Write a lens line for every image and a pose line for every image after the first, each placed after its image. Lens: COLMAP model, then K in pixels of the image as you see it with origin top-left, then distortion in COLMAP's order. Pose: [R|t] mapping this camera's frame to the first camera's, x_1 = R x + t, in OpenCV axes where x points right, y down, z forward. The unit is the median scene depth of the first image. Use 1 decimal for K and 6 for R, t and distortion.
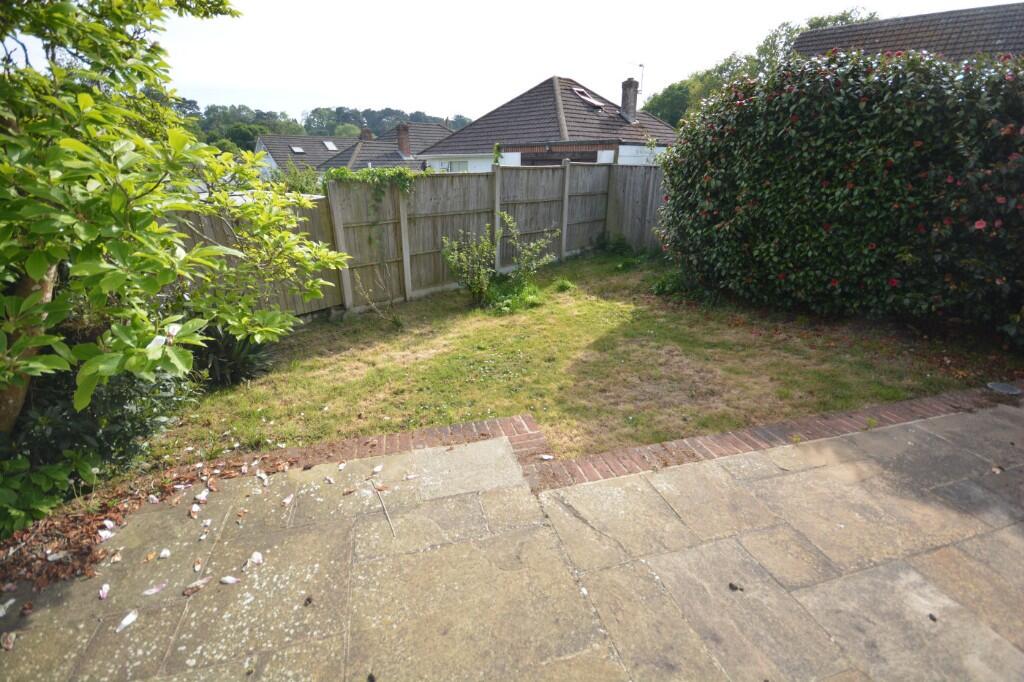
lens RADIAL K [[452.0, 0, 508.5], [0, 452.0, 335.8], [0, 0, 1]] dist [-0.002836, 0.000073]
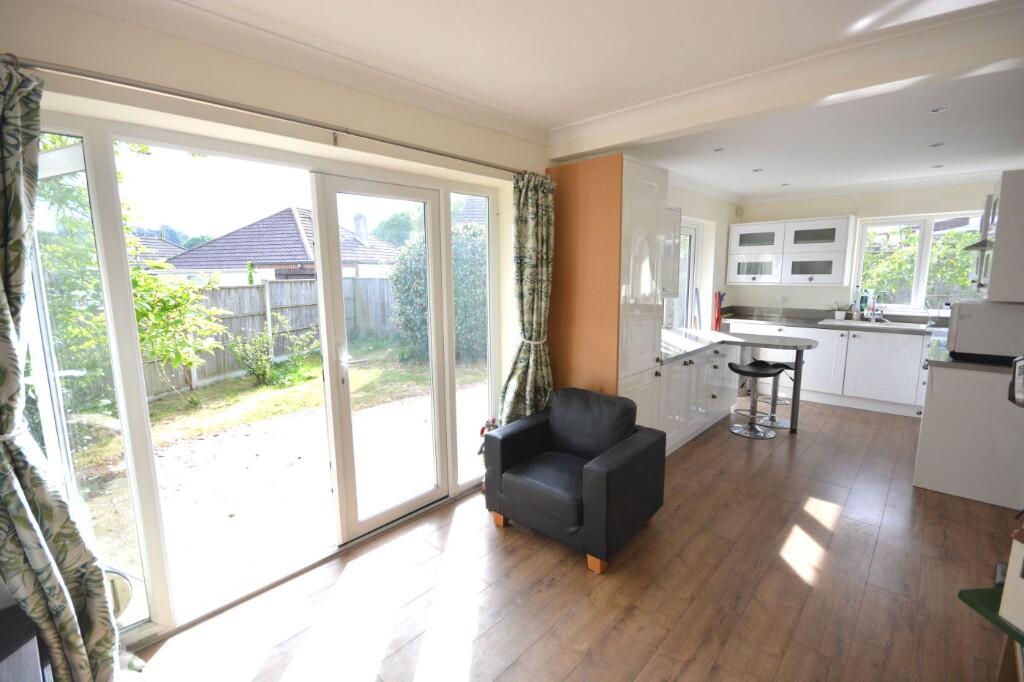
lens RADIAL K [[452.0, 0, 508.5], [0, 452.0, 335.8], [0, 0, 1]] dist [-0.002836, 0.000073]
pose [[0.855182, -0.078610, 0.512333, -0.111966], [0.193251, 0.965520, -0.174429, 0.150920], [-0.480956, 0.248177, 0.840886, -0.419559]]
